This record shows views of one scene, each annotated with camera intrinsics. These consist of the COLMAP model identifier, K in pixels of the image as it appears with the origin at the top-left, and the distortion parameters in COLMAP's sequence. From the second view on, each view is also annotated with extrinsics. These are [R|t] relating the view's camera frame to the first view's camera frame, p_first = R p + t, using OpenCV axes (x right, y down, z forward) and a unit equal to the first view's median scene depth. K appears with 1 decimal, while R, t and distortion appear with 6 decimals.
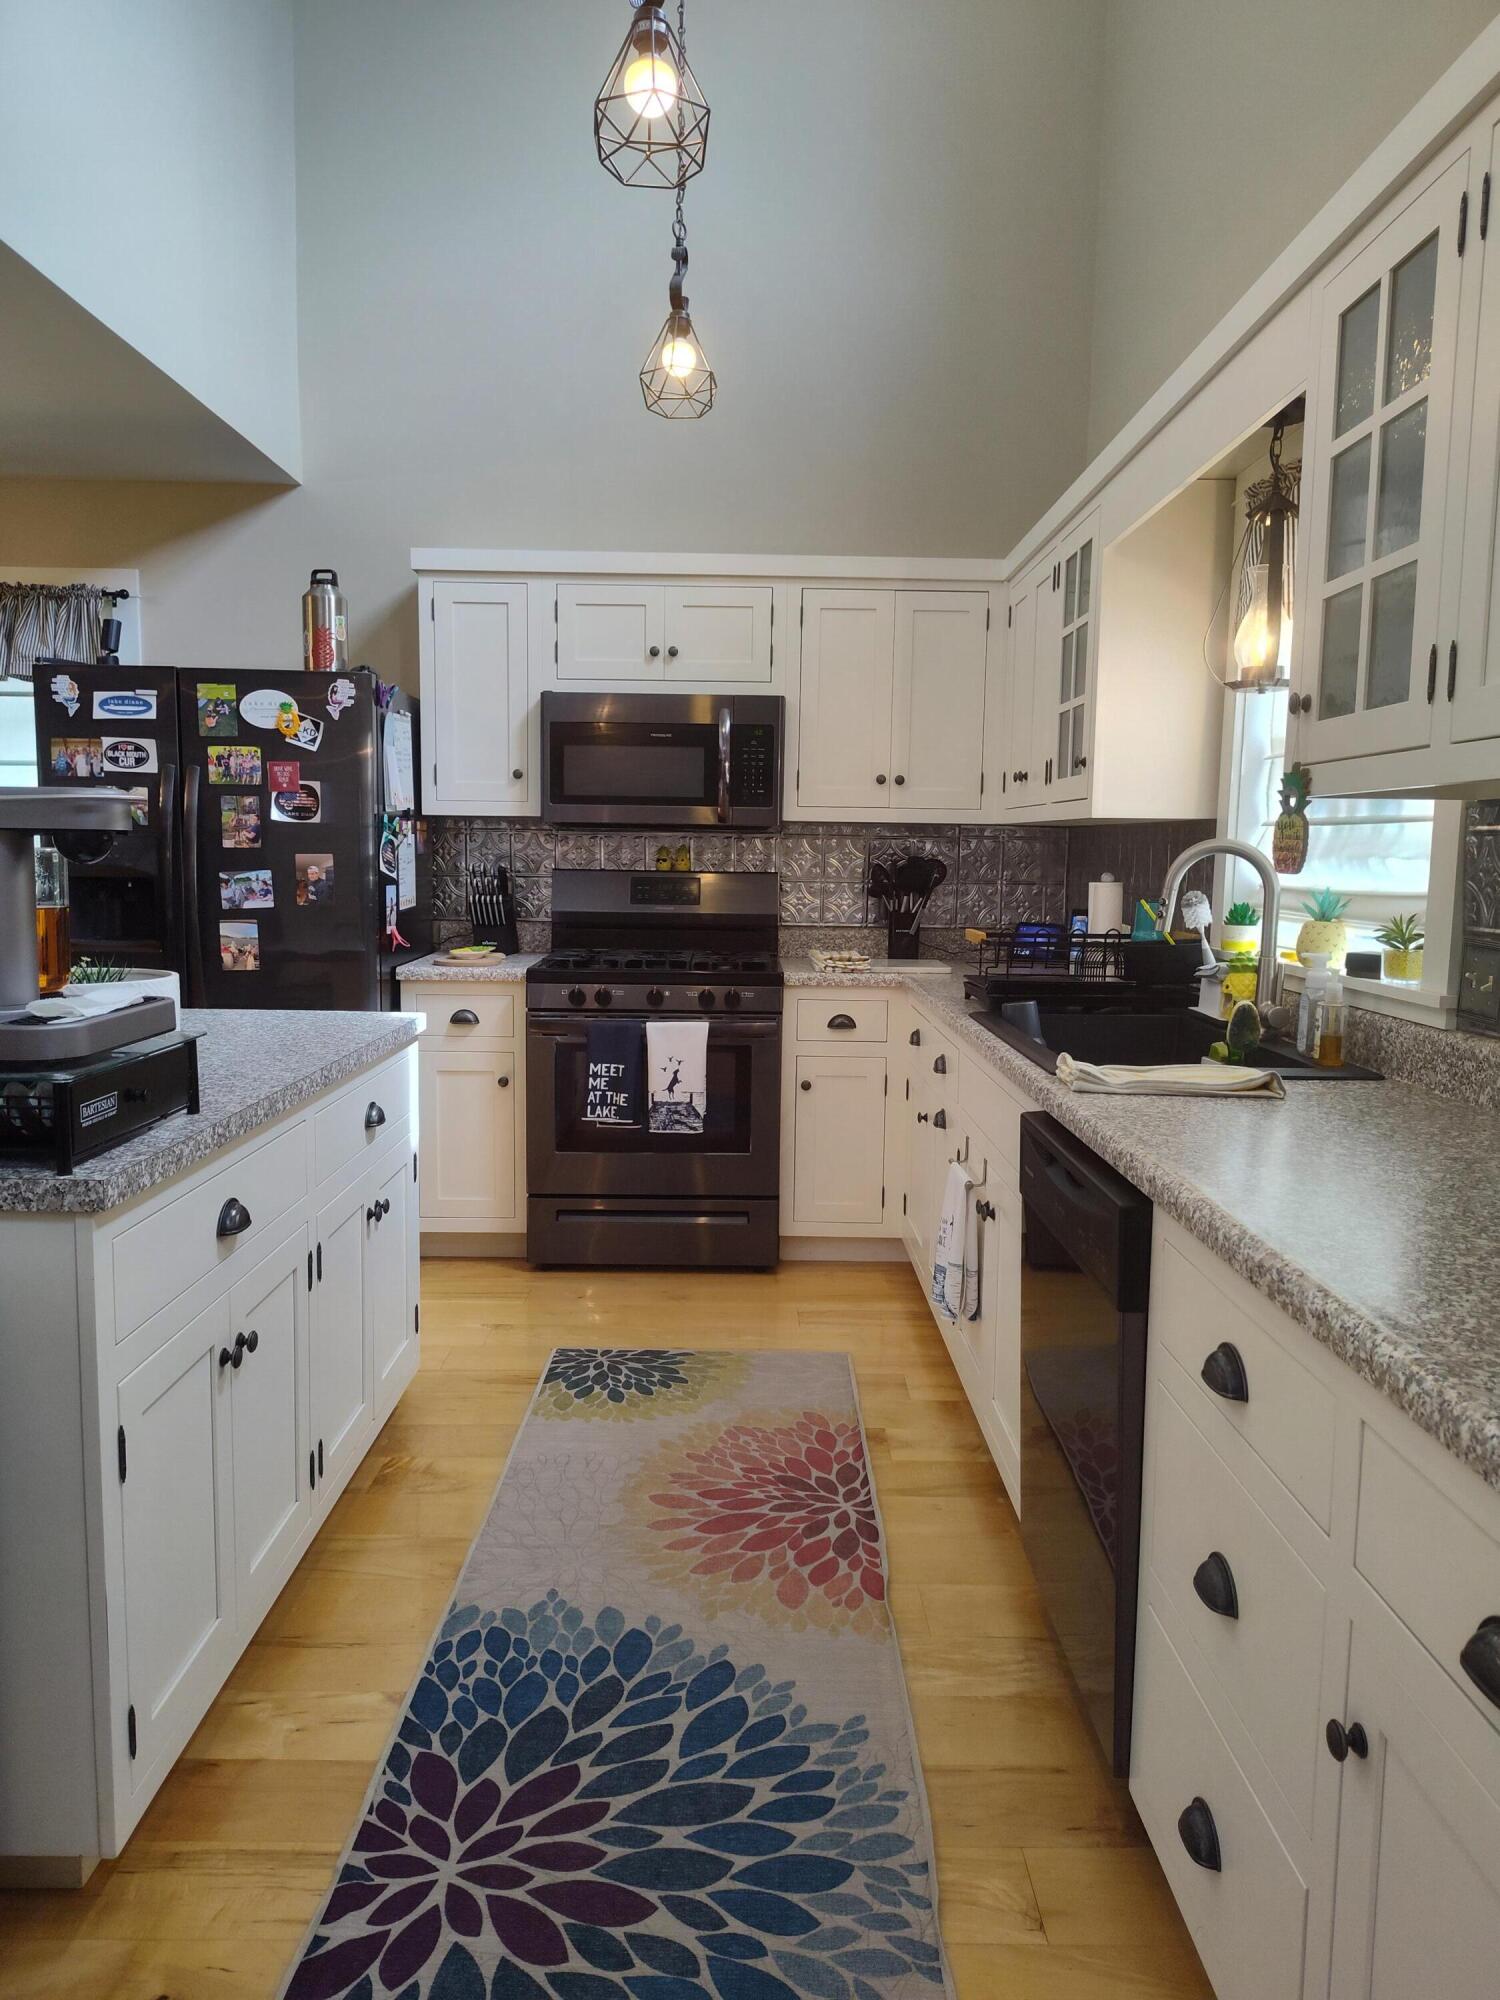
lens RADIAL K [[1352.9, 0, 752.4], [0, 1352.9, 1001.3], [0, 0, 1]] dist [0.078588, -0.113735]
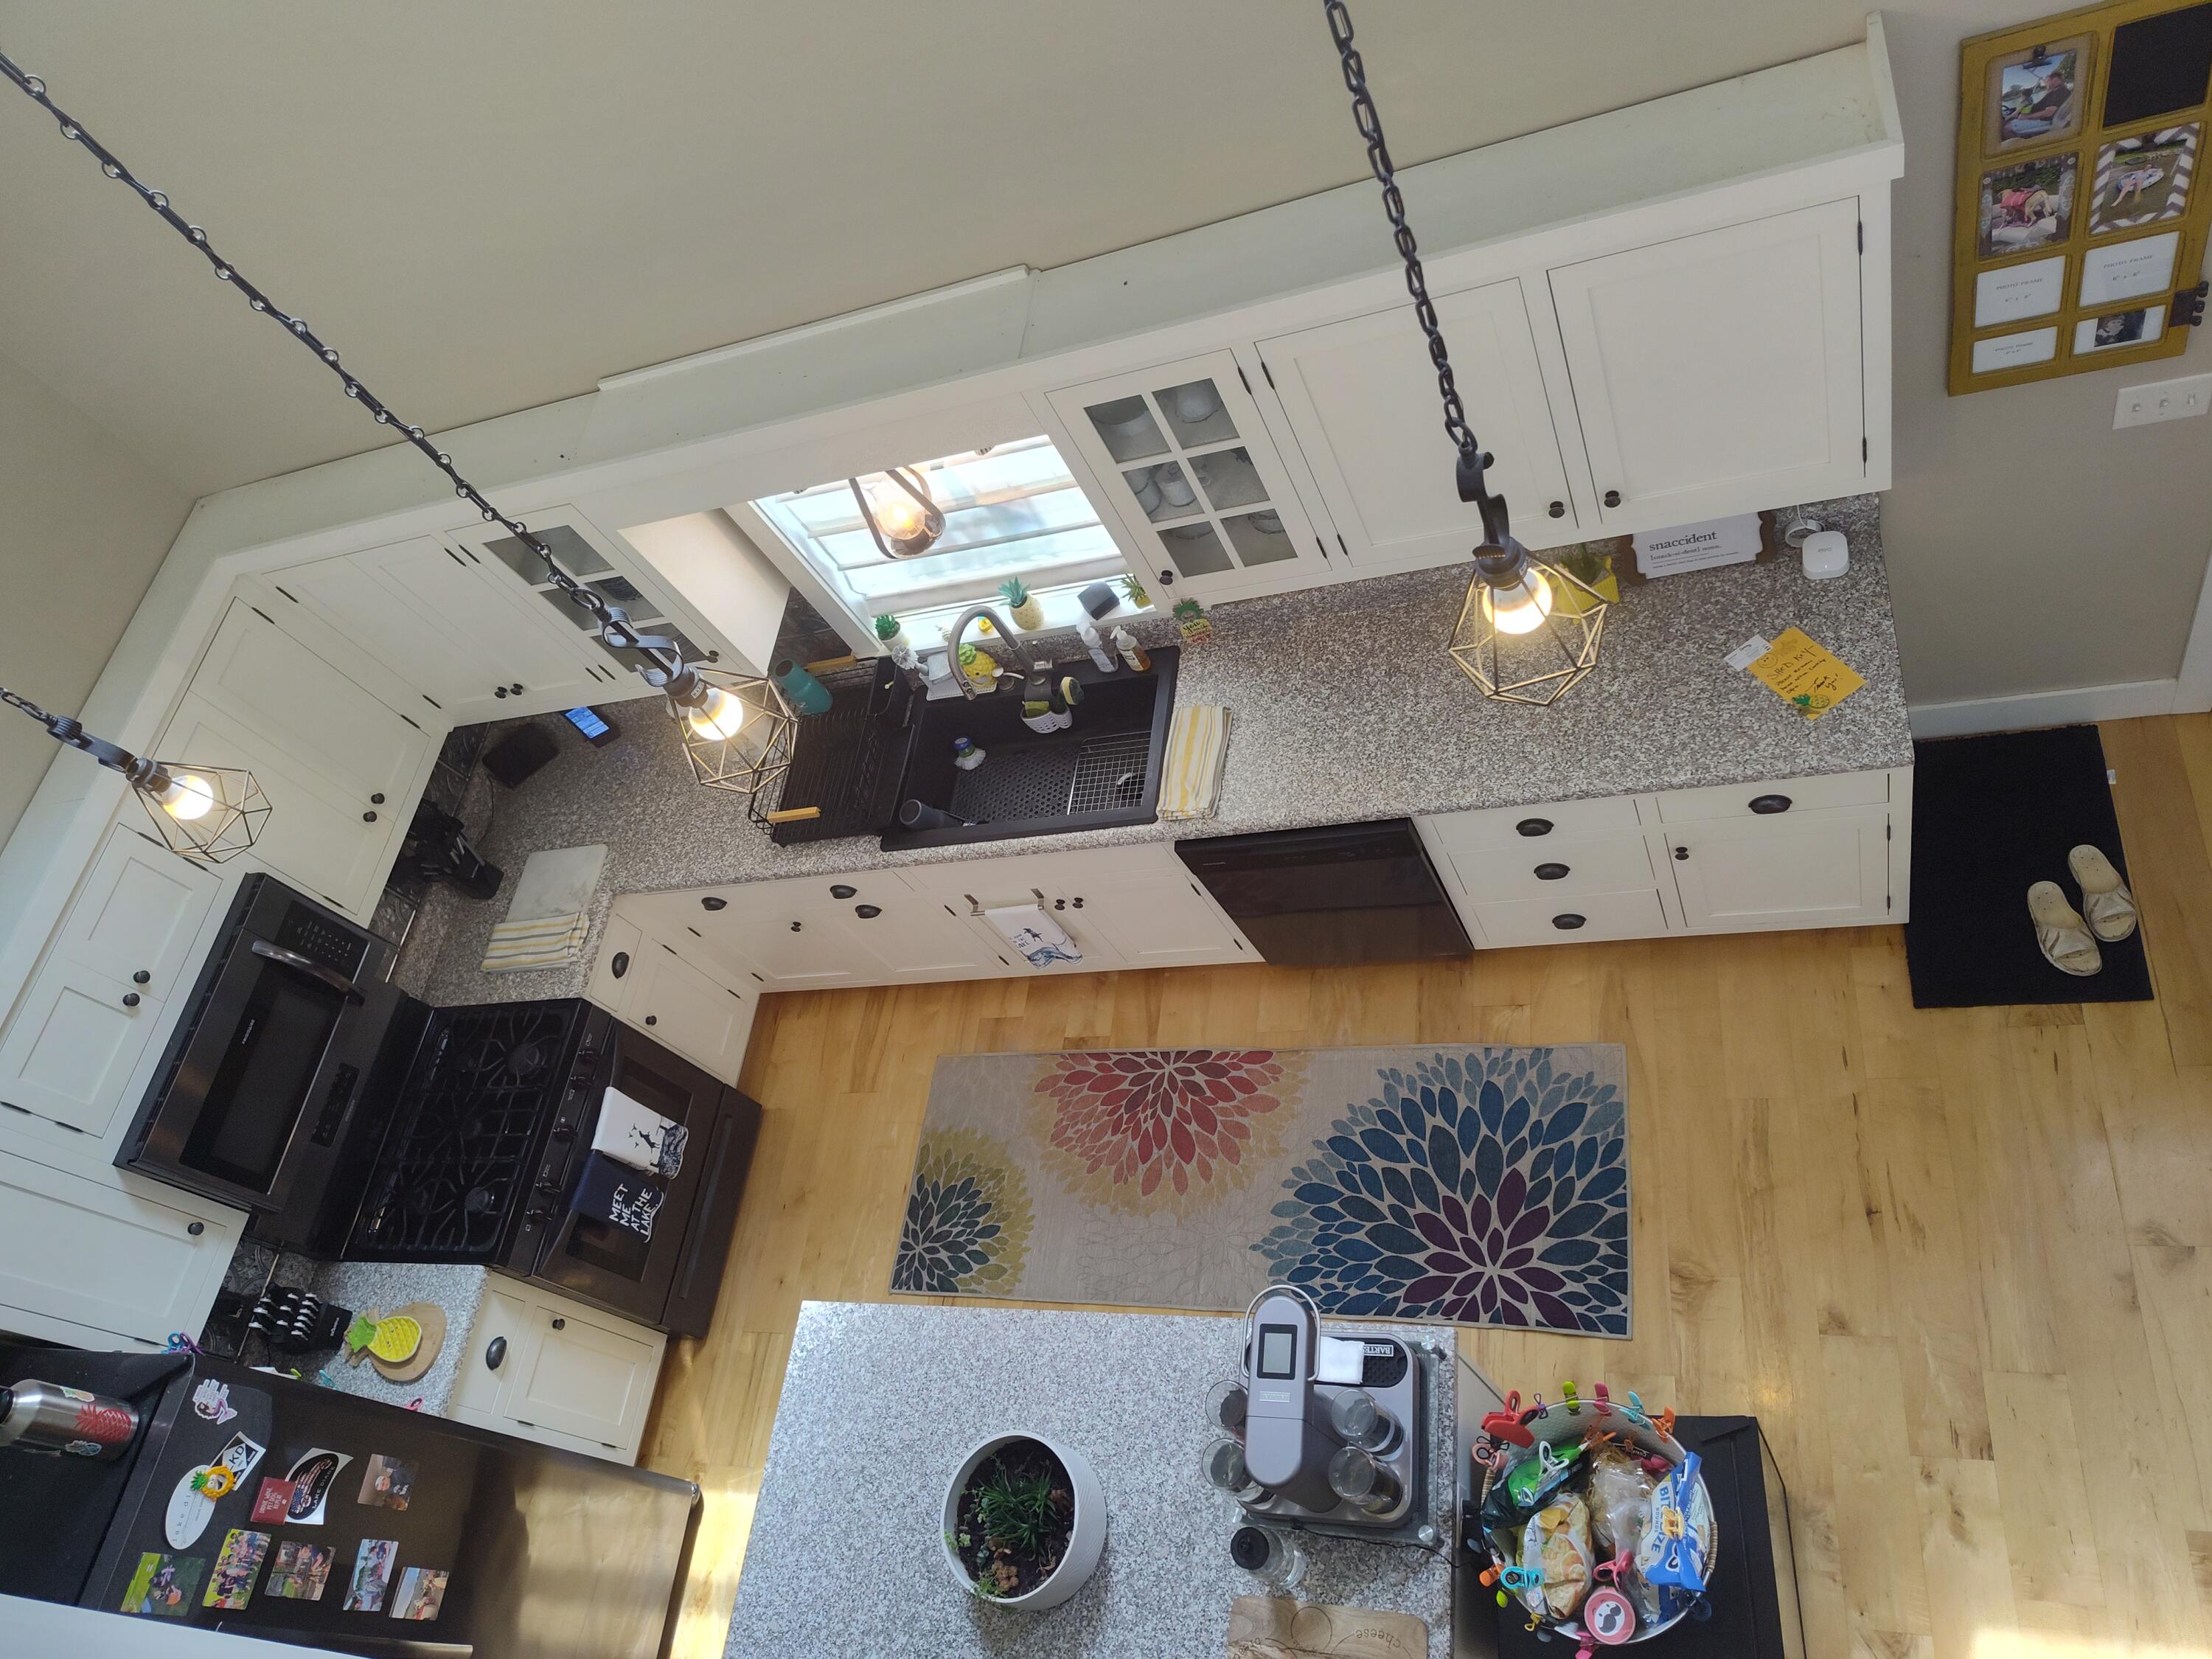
lens RADIAL K [[1496.4, 0, 1111.7], [0, 1496.4, 829.2], [0, 0, 1]] dist [0.026332, -0.025006]
pose [[0.128730, -0.874309, 0.467988, -0.589574], [0.499220, 0.464891, 0.731201, -1.217856], [-0.856859, 0.139502, 0.496318, 0.219711]]
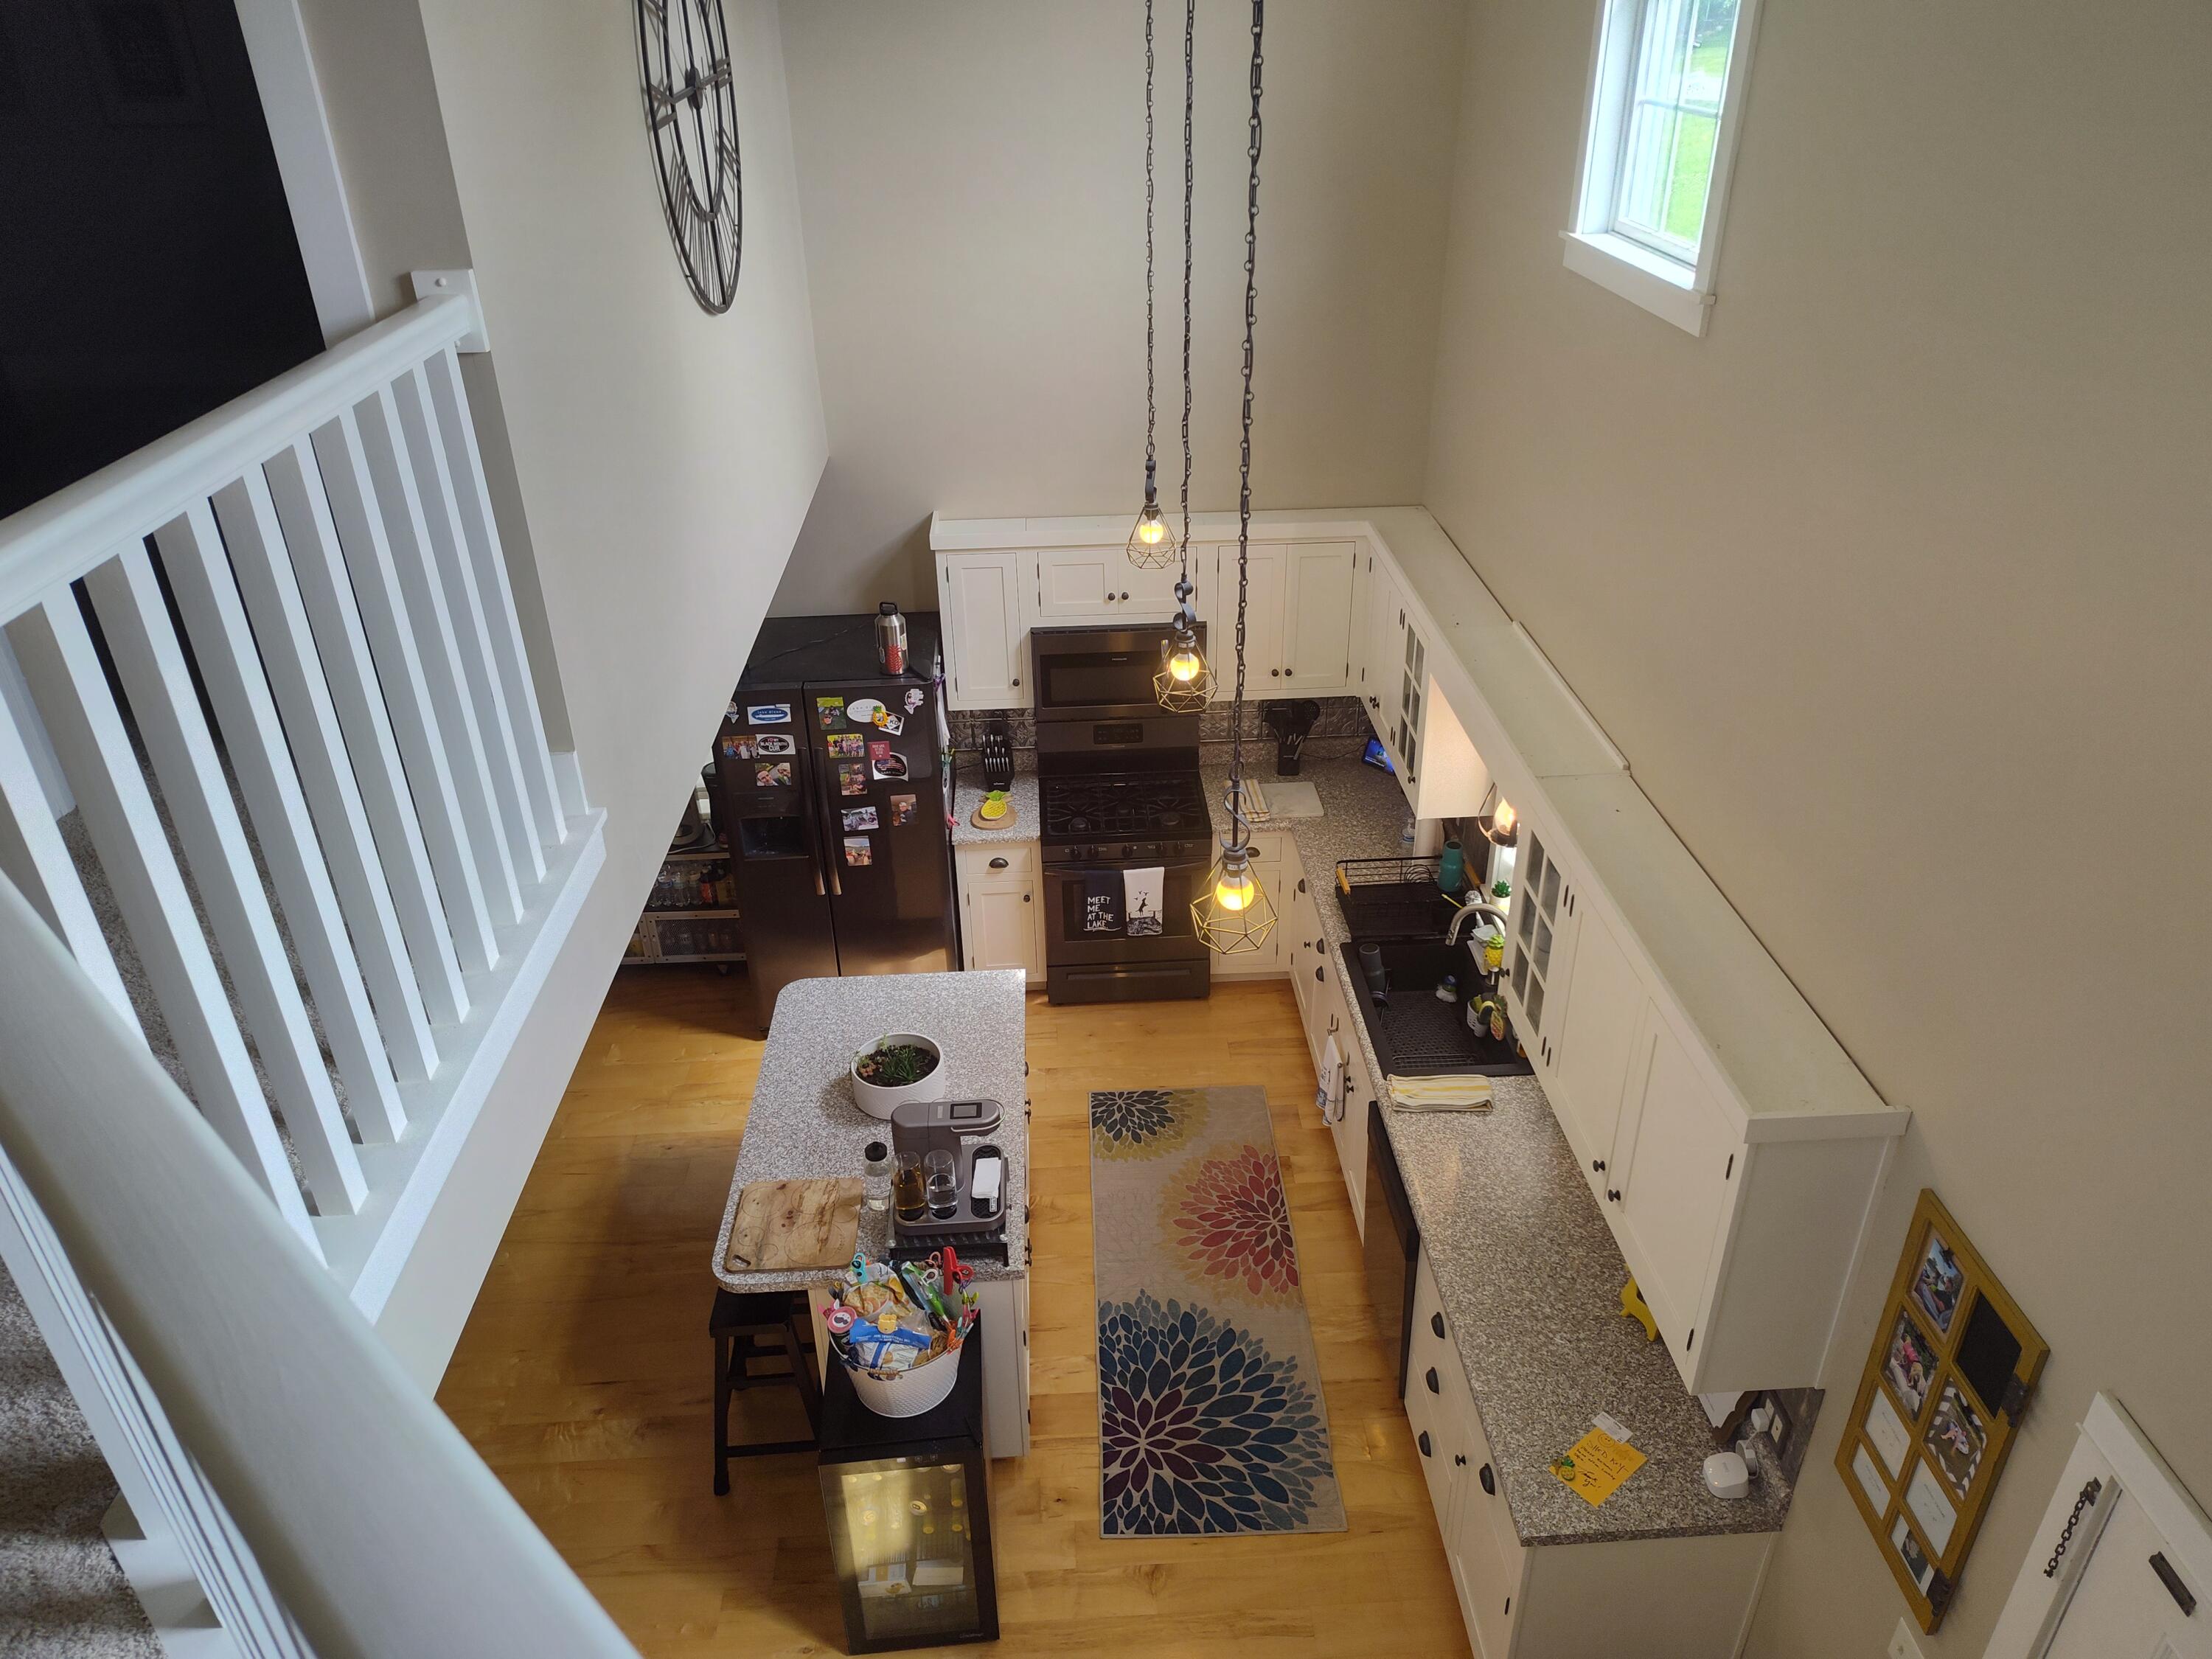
lens RADIAL K [[1500.0, 0, 1106.0], [0, 1500.0, 829.5], [0, 0, 1]] dist [0.091801, -0.123358]
pose [[0.998620, -0.050356, 0.014896, -0.212519], [0.040560, 0.919805, 0.390274, -1.207652], [-0.033354, -0.389132, 0.920578, -0.925567]]
